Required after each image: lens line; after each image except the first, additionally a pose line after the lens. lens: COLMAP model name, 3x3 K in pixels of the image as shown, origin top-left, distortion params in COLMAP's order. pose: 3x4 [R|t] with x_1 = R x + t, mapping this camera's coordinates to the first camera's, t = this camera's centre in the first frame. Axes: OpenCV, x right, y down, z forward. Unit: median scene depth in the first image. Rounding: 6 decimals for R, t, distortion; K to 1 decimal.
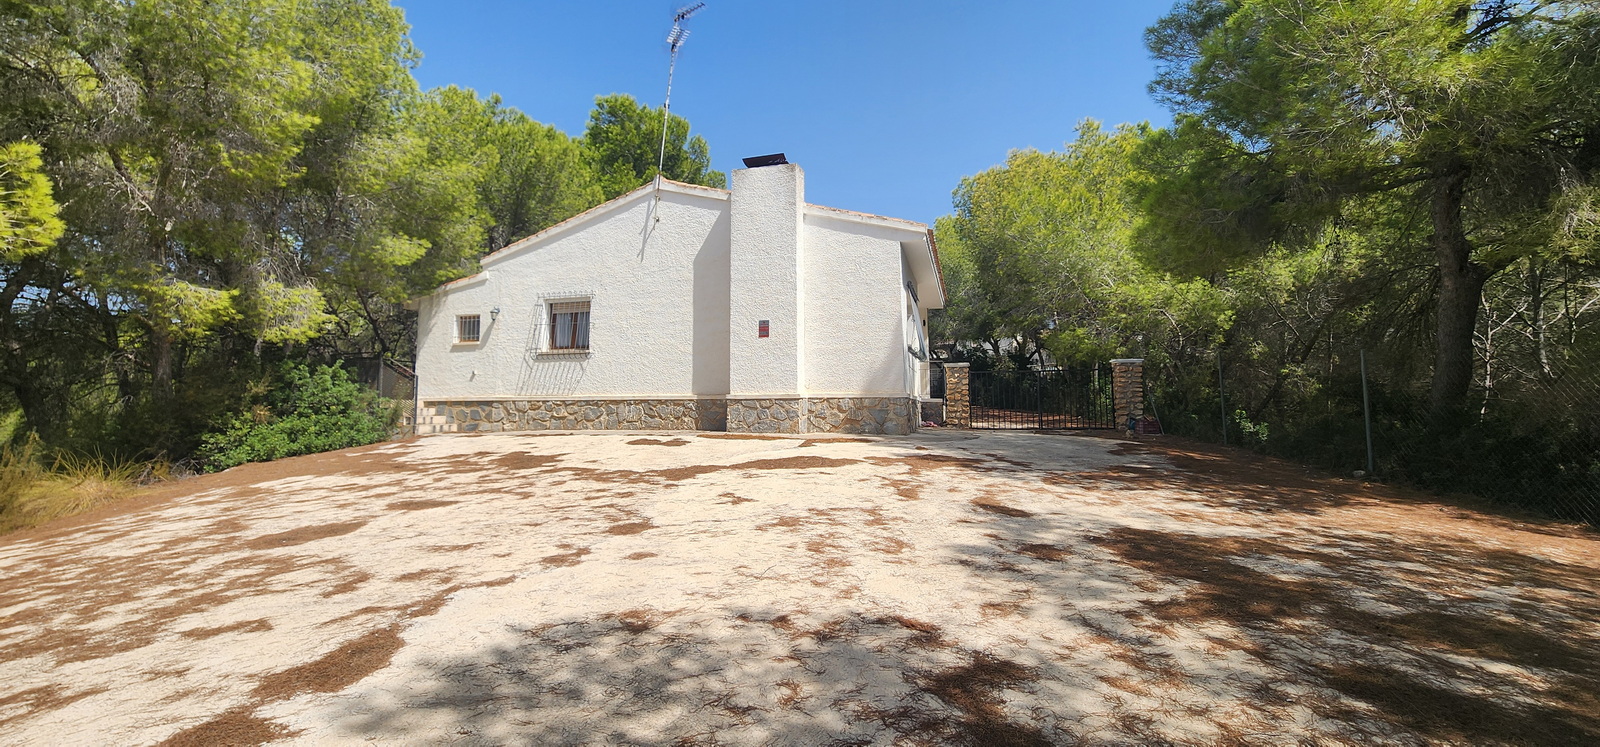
lens RADIAL K [[661.2, 0, 800.8], [0, 661.2, 369.1], [0, 0, 1]] dist [-0.001325, 0.000807]
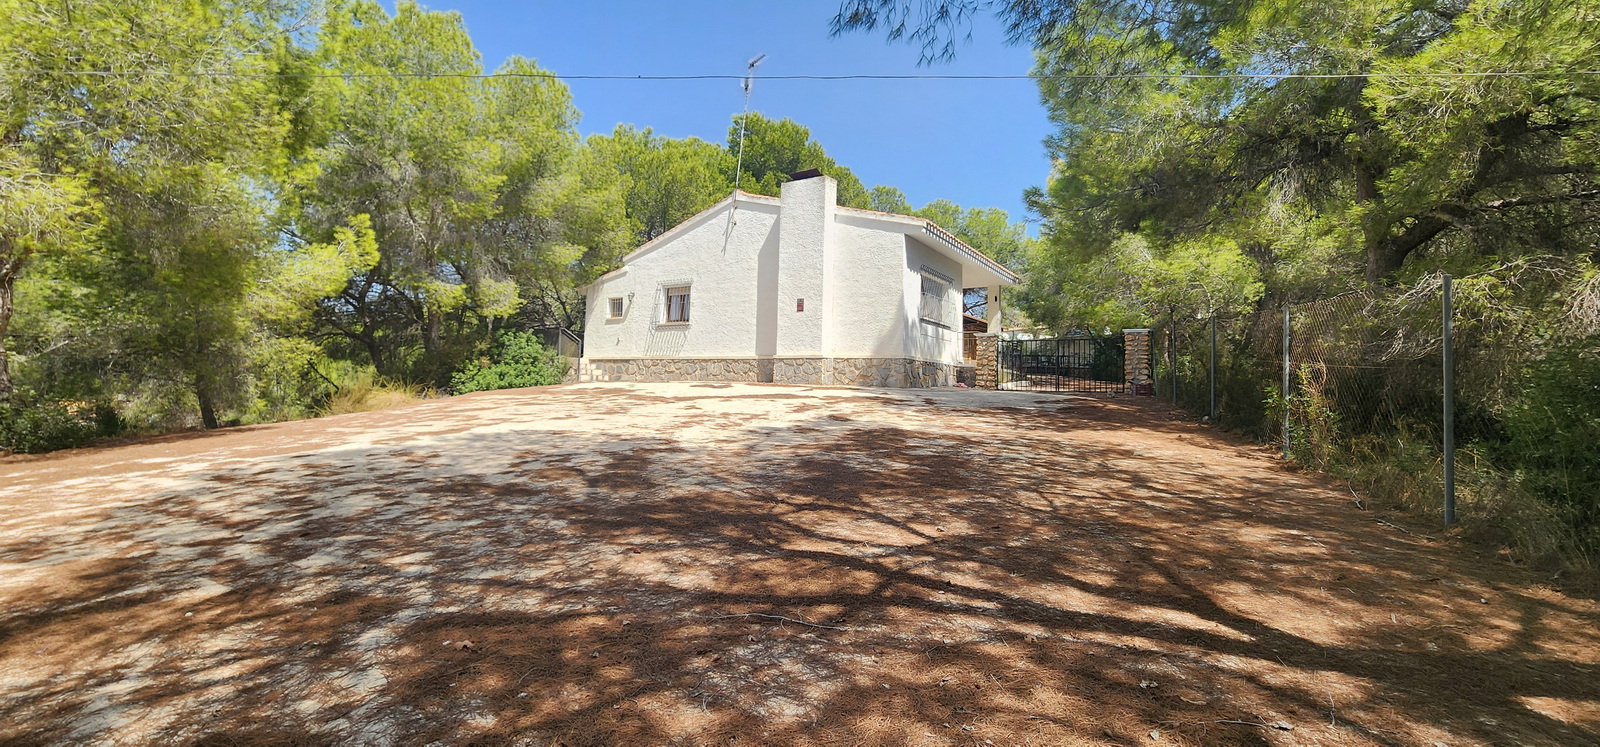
lens RADIAL K [[661.2, 0, 800.1], [0, 661.2, 374.8], [0, 0, 1]] dist [-0.001325, 0.000807]
pose [[0.954138, 0.020013, -0.298697, 0.324703], [-0.008069, 0.999120, 0.041166, 0.022365], [0.299257, -0.036868, 0.953460, -0.246799]]
